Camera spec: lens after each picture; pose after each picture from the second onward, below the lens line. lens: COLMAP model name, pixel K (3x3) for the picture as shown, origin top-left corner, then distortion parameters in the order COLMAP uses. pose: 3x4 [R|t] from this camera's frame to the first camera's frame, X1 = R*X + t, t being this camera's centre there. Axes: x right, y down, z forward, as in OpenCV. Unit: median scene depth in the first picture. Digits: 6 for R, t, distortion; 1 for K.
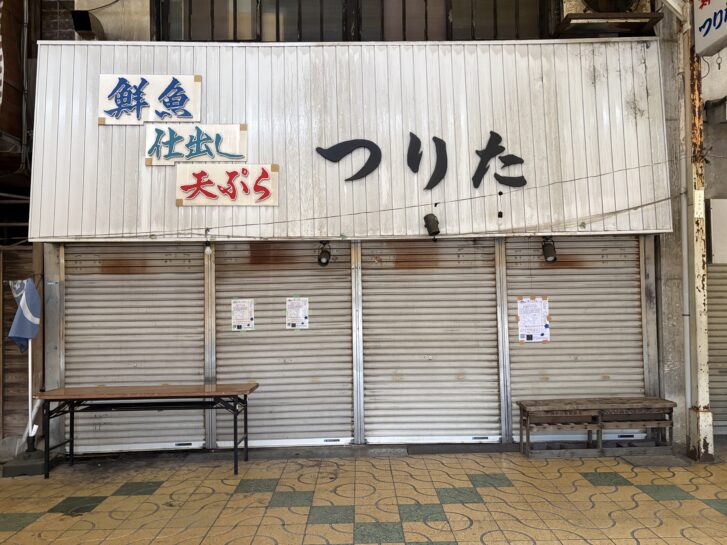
lens RADIAL K [[551.9, 0, 363.5], [0, 551.9, 272.5], [0, 0, 1]] dist [-0.000464, -0.001068]
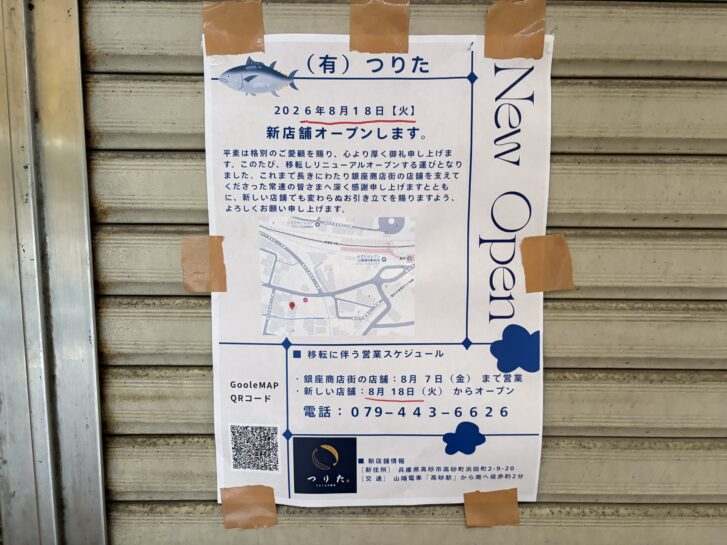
lens RADIAL K [[551.9, 0, 363.5], [0, 551.9, 272.5], [0, 0, 1]] dist [-0.000464, -0.001068]
pose [[0.999701, 0.024458, 0.000764, 0.306339], [-0.024299, 0.988569, 0.148795, 0.071448], [0.002884, -0.148769, 0.988868, 0.911761]]
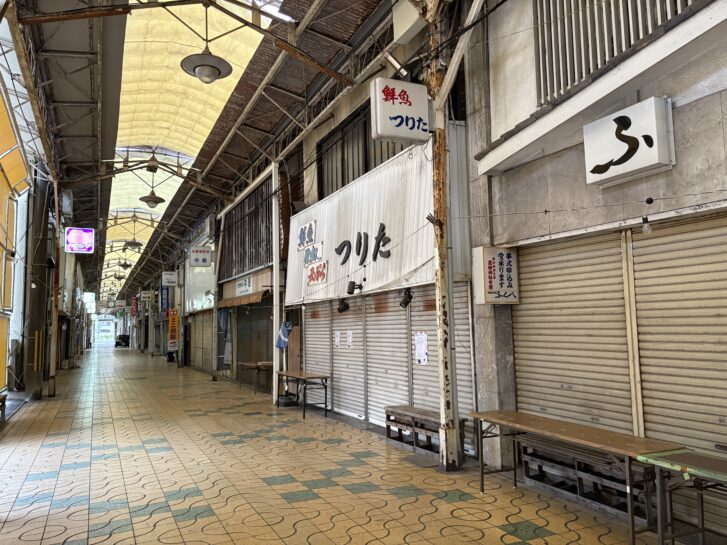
lens RADIAL K [[551.9, 0, 363.5], [0, 551.9, 272.5], [0, 0, 1]] dist [-0.000464, -0.001068]
pose [[0.416276, -0.085812, -0.905180, 1.511147], [0.033806, 0.996309, -0.078905, 0.000493], [0.908610, 0.002245, 0.417640, 0.295397]]
